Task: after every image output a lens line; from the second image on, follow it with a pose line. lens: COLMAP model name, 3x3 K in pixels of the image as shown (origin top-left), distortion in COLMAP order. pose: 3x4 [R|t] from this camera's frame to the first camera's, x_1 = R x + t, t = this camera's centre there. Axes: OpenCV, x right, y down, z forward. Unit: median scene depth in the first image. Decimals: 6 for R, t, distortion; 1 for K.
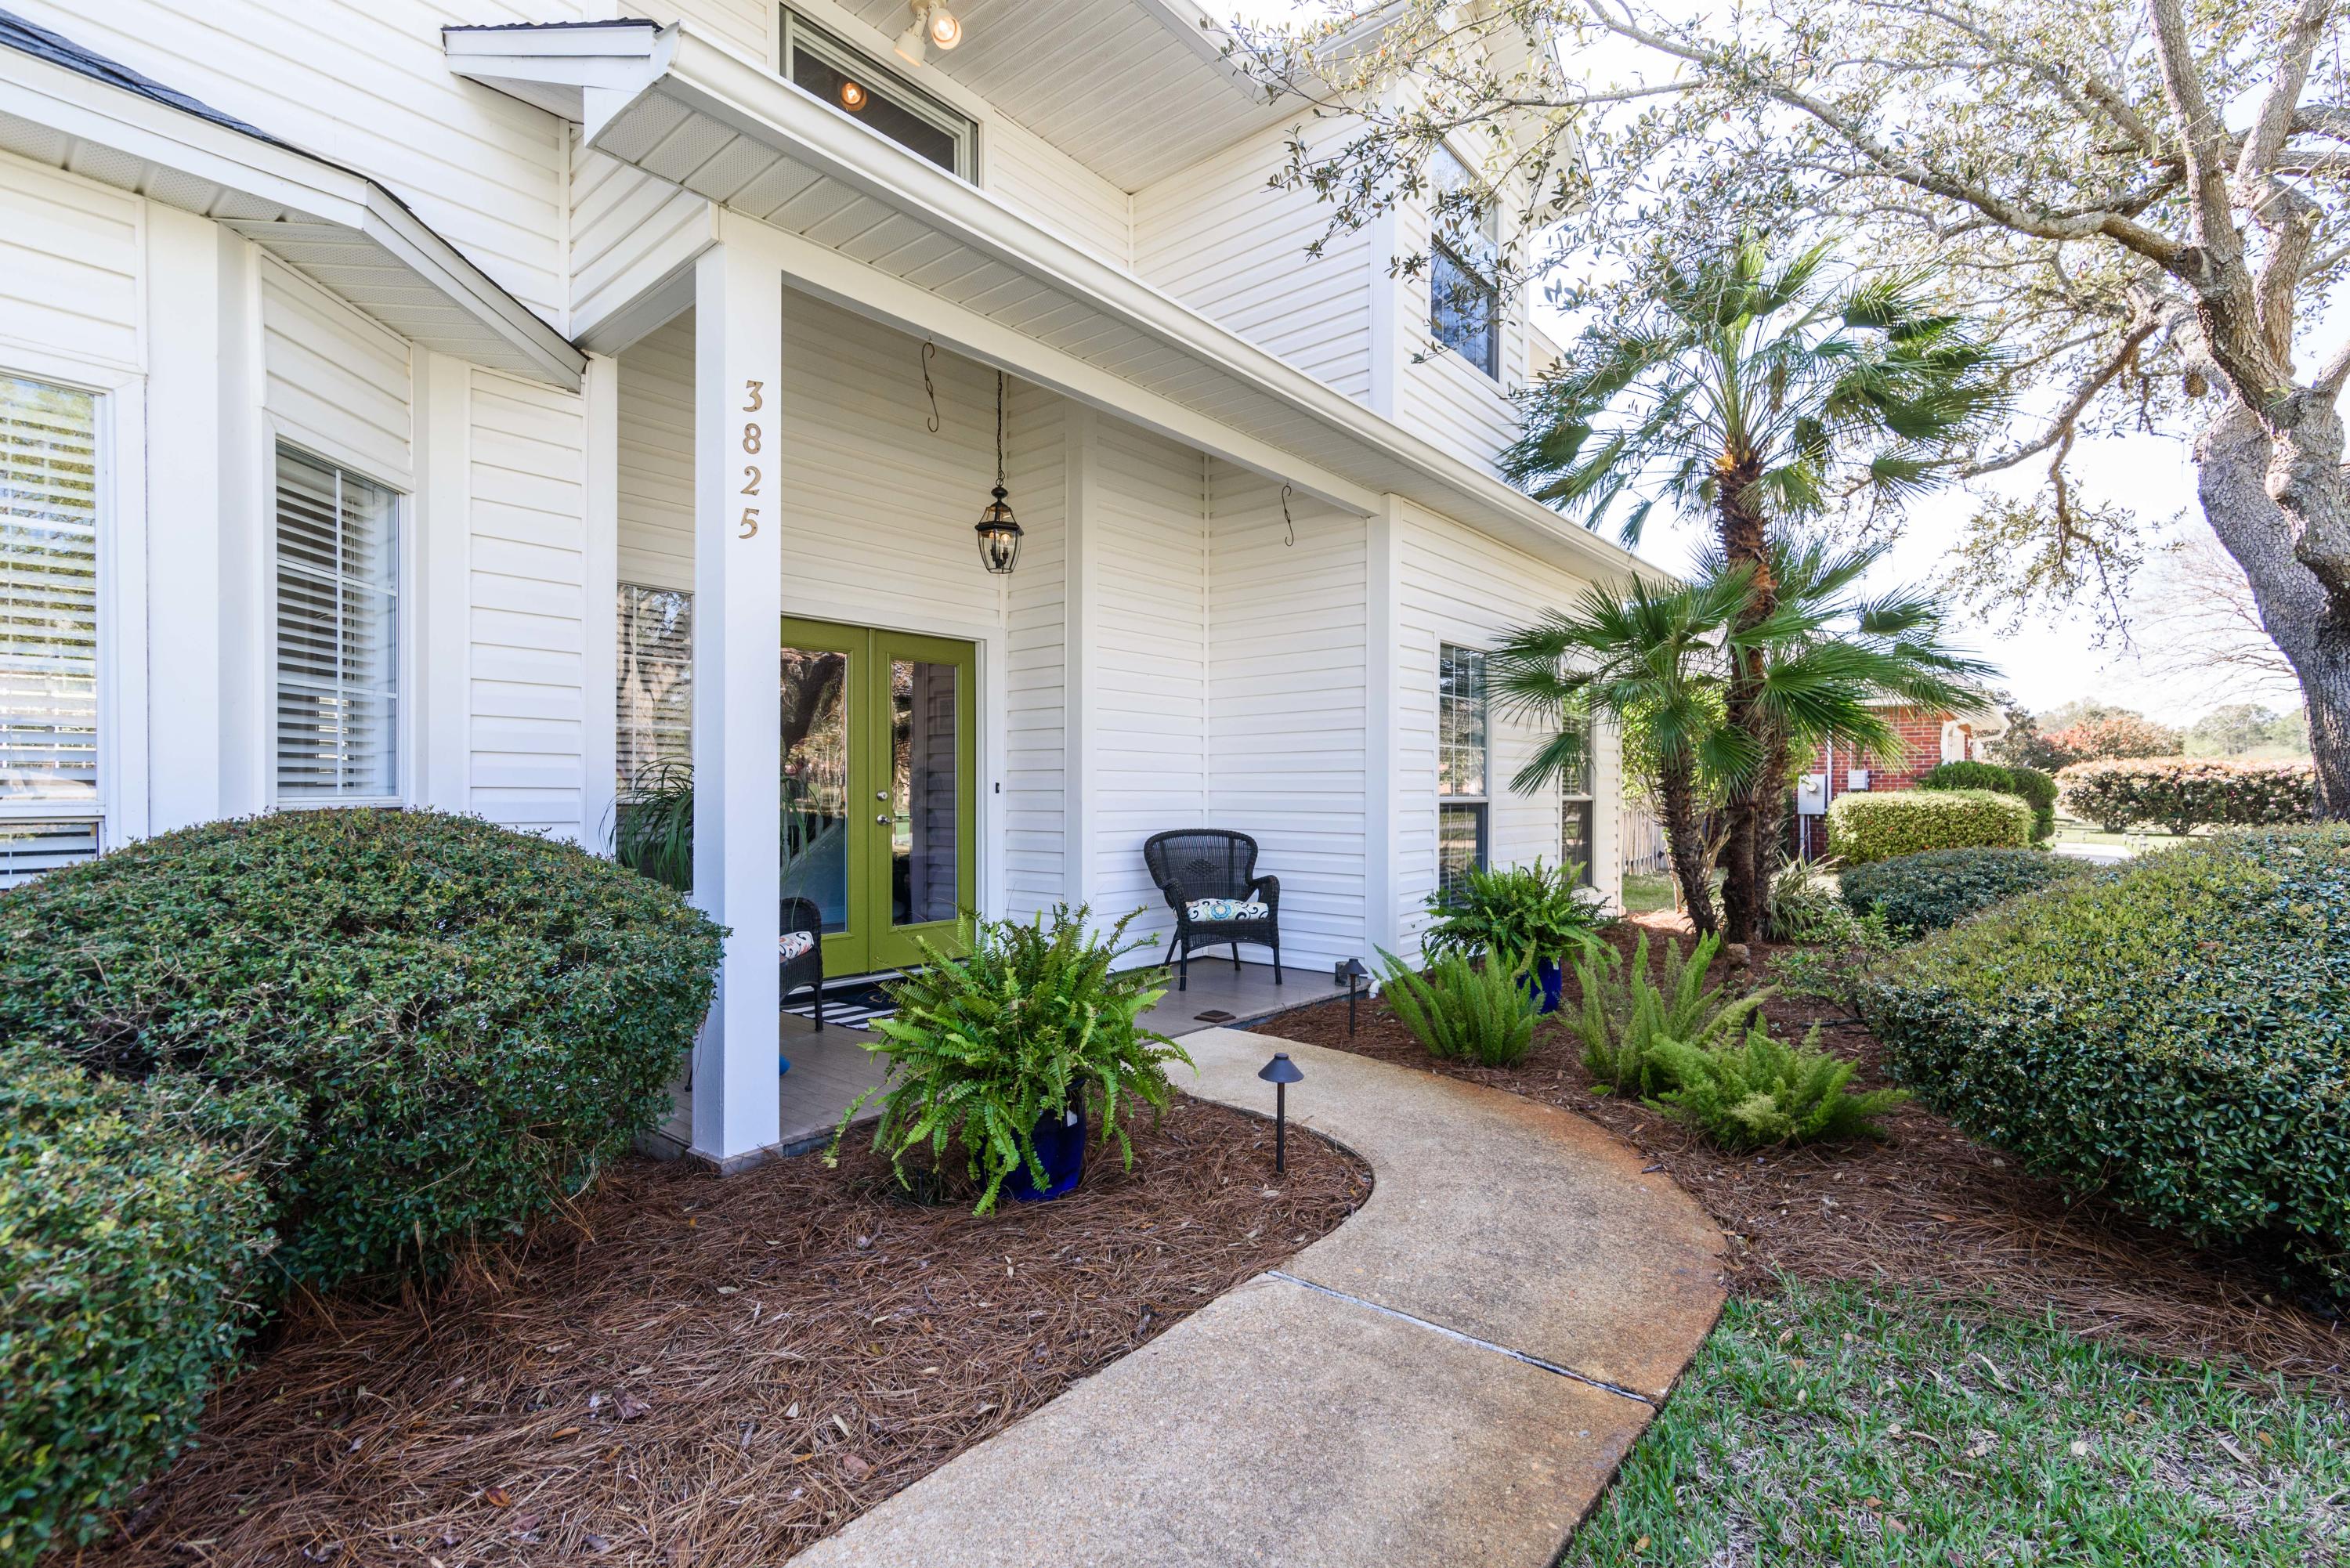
lens RADIAL K [[1067.1, 0, 1174.6], [0, 1067.1, 789.9], [0, 0, 1]] dist [0.014144, -0.002117]
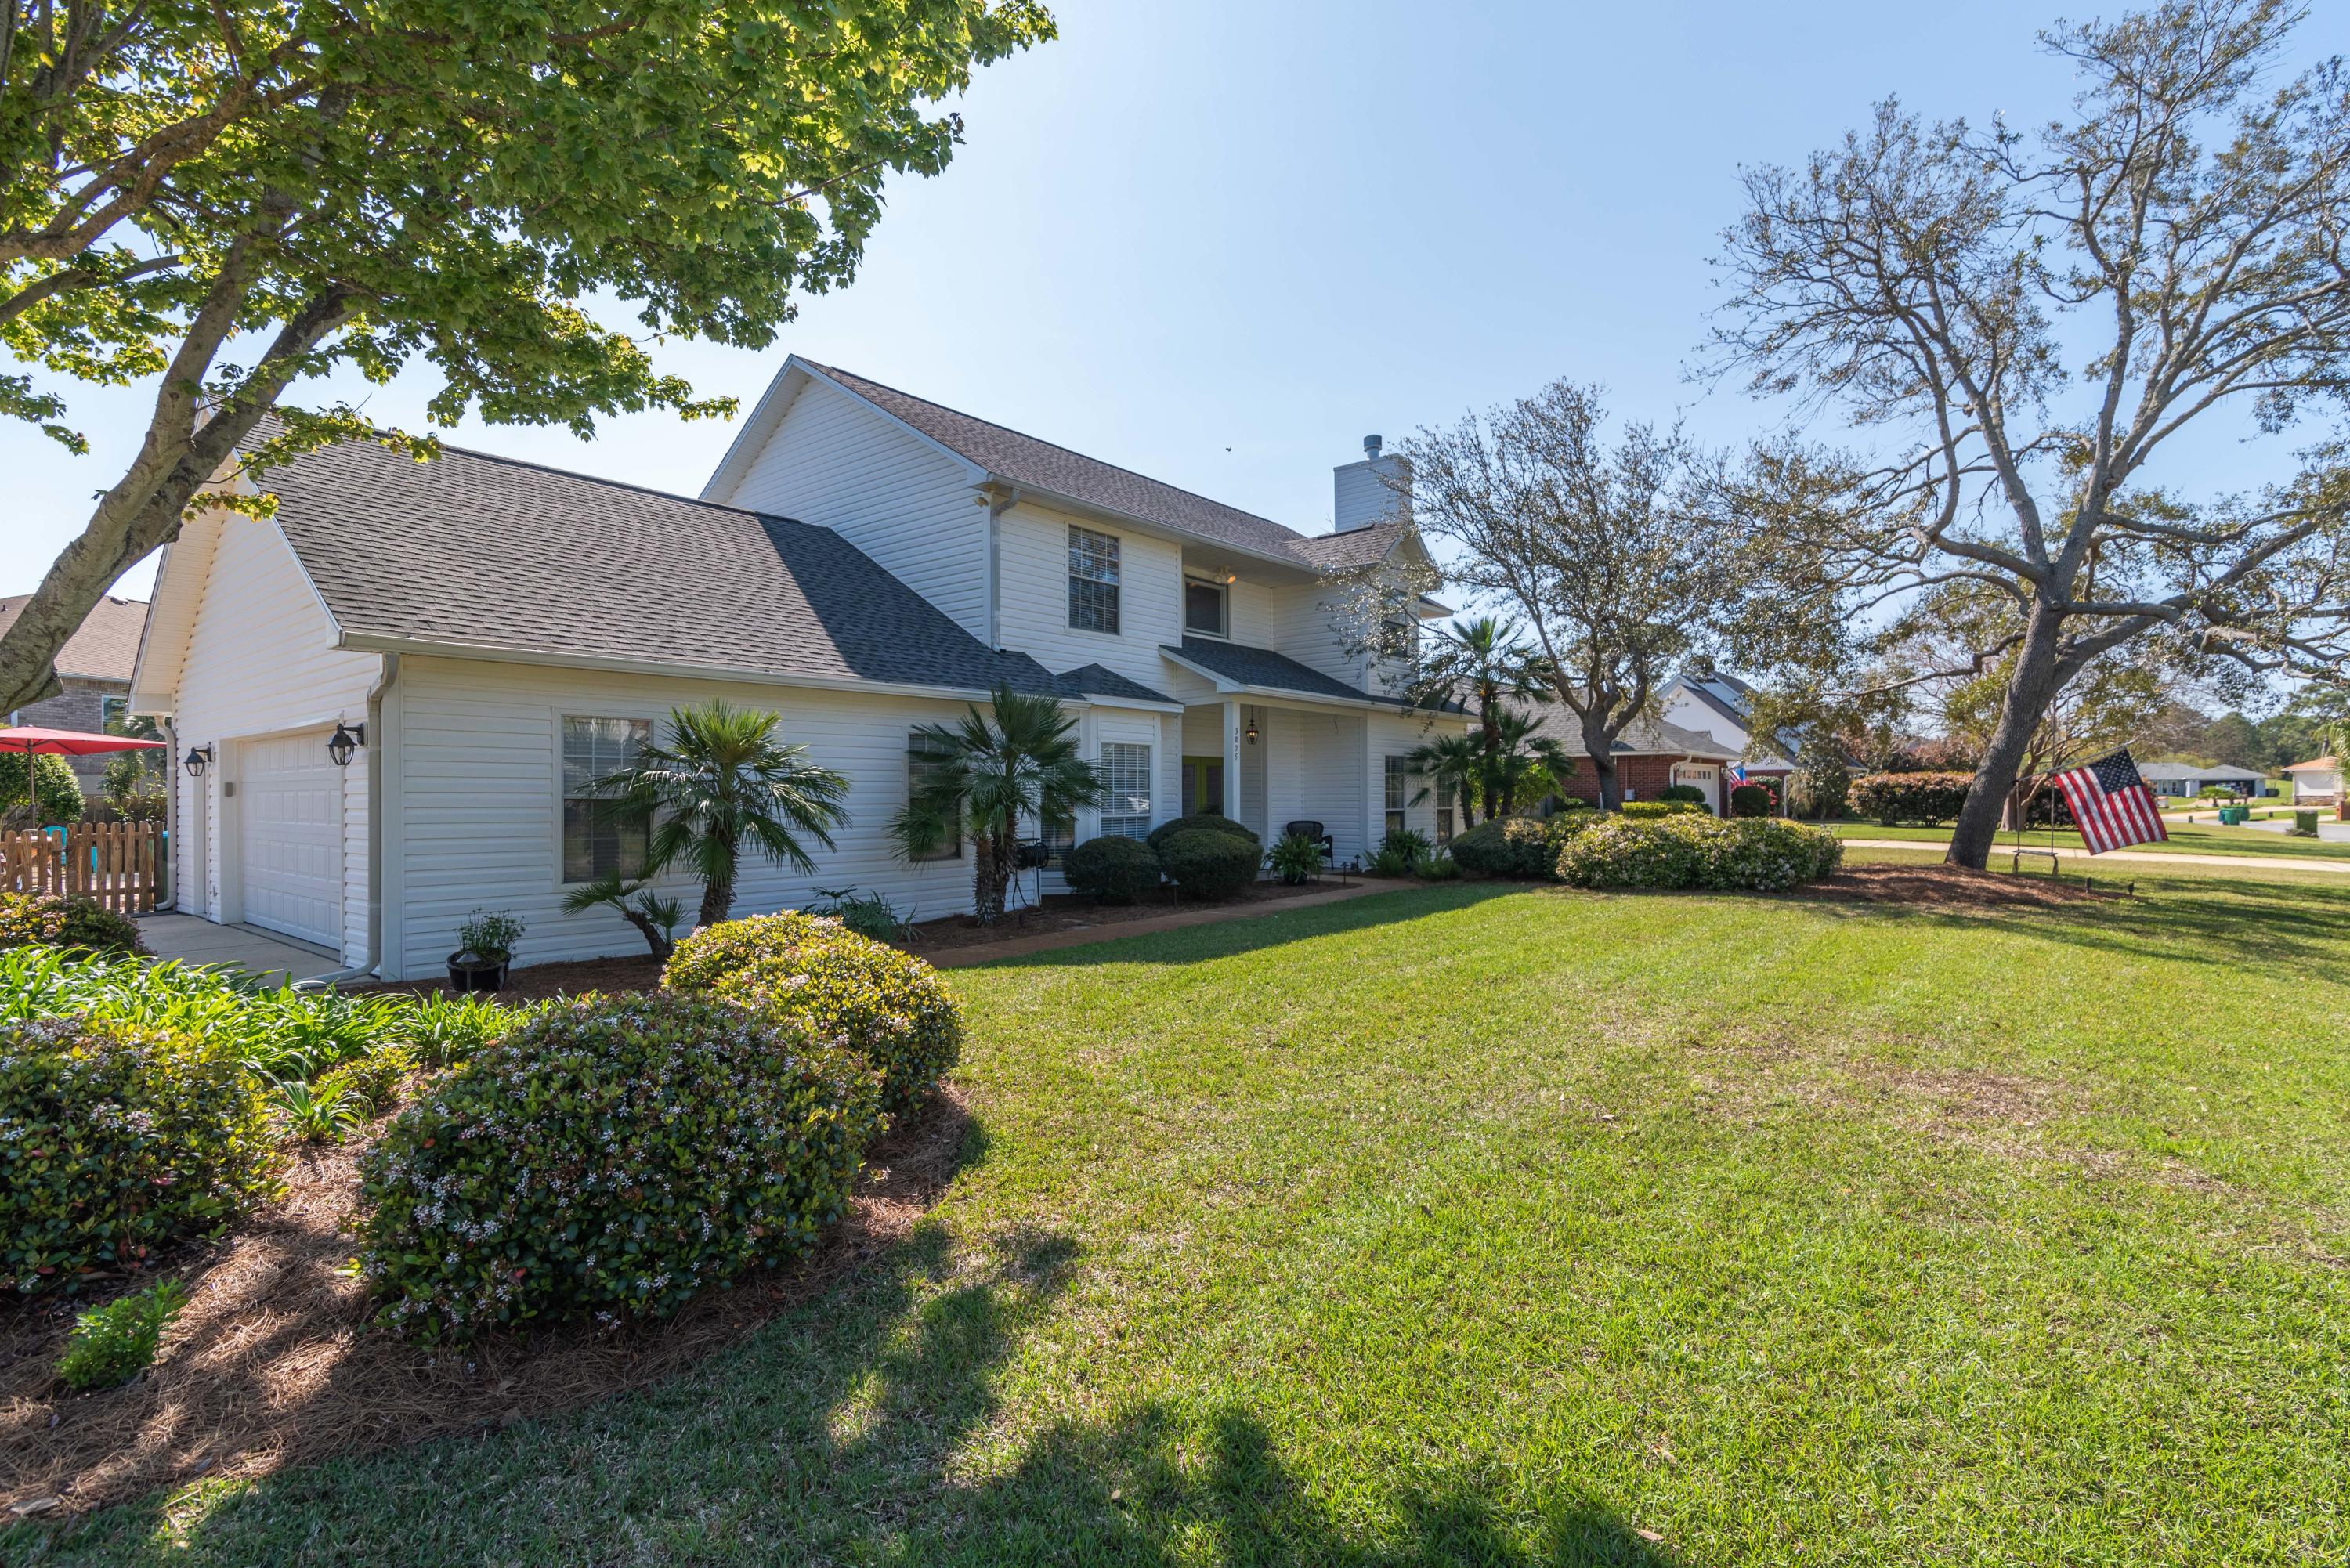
lens RADIAL K [[1067.1, 0, 1174.4], [0, 1067.1, 790.5], [0, 0, 1]] dist [0.014144, -0.002117]
pose [[0.999908, 0.000436, 0.013563, -0.337063], [-0.000476, 0.999995, 0.003005, -0.045873], [-0.013562, -0.003011, 0.999903, -1.726285]]
